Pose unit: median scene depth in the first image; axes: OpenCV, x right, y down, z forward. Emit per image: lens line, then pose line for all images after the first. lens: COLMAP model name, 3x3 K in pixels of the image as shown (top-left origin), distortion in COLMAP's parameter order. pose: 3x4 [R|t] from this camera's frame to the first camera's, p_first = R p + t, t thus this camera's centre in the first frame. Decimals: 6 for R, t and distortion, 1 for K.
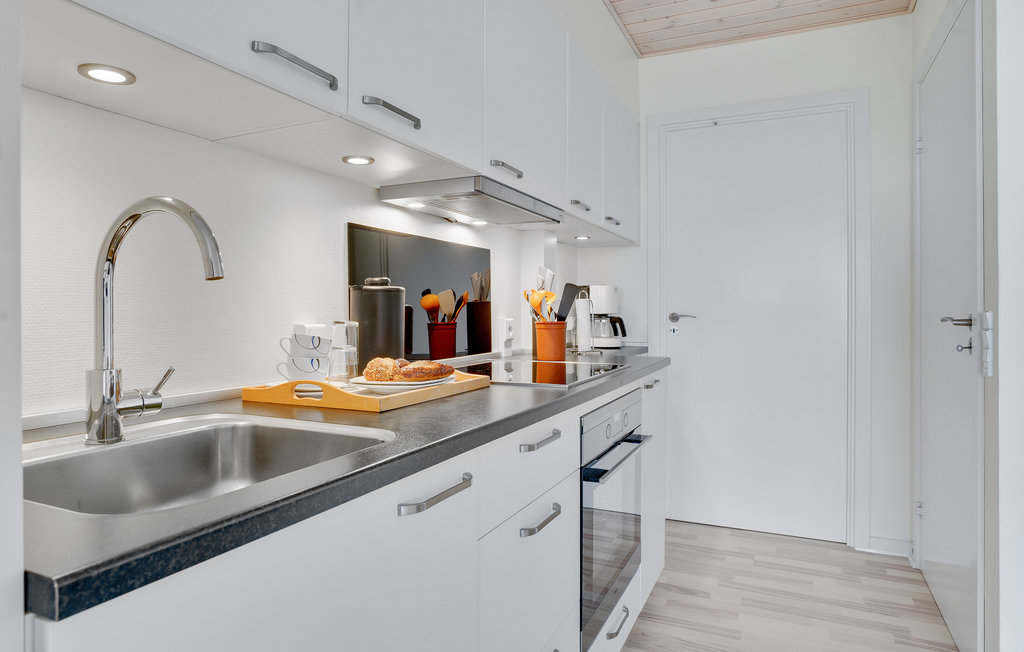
lens RADIAL K [[597.5, 0, 517.6], [0, 597.5, 323.4], [0, 0, 1]] dist [-0.030513, 0.000402]
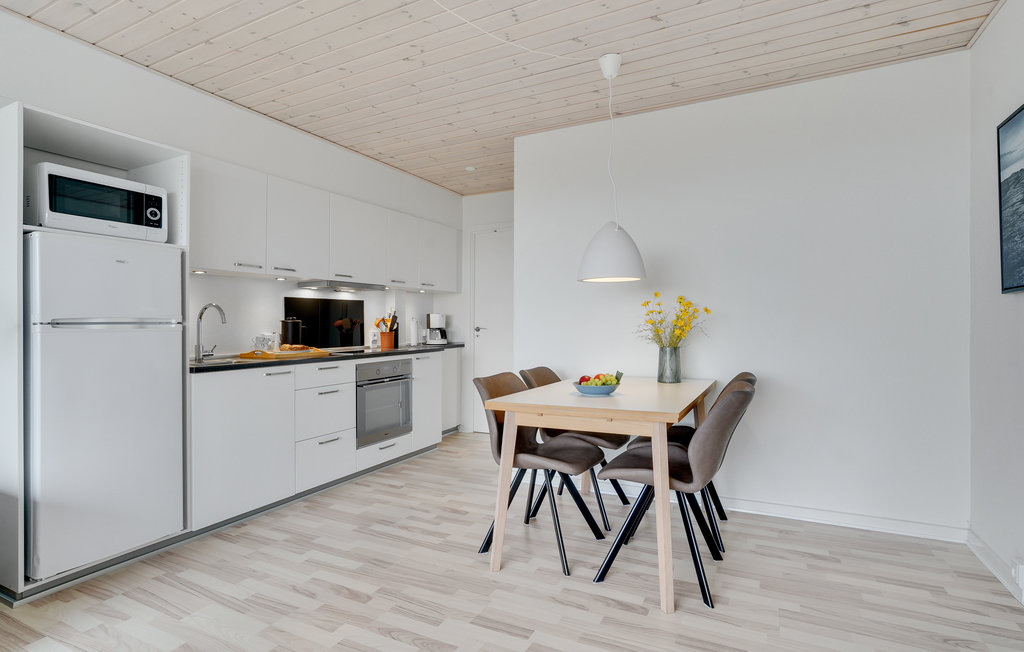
lens RADIAL K [[501.3, 0, 509.9], [0, 501.3, 325.4], [0, 0, 1]] dist [-0.020968, 0.003090]
pose [[0.997846, -0.009665, -0.064879, 0.637805], [0.008627, 0.999831, -0.016263, 0.007111], [0.065025, 0.015668, 0.997761, -0.876732]]
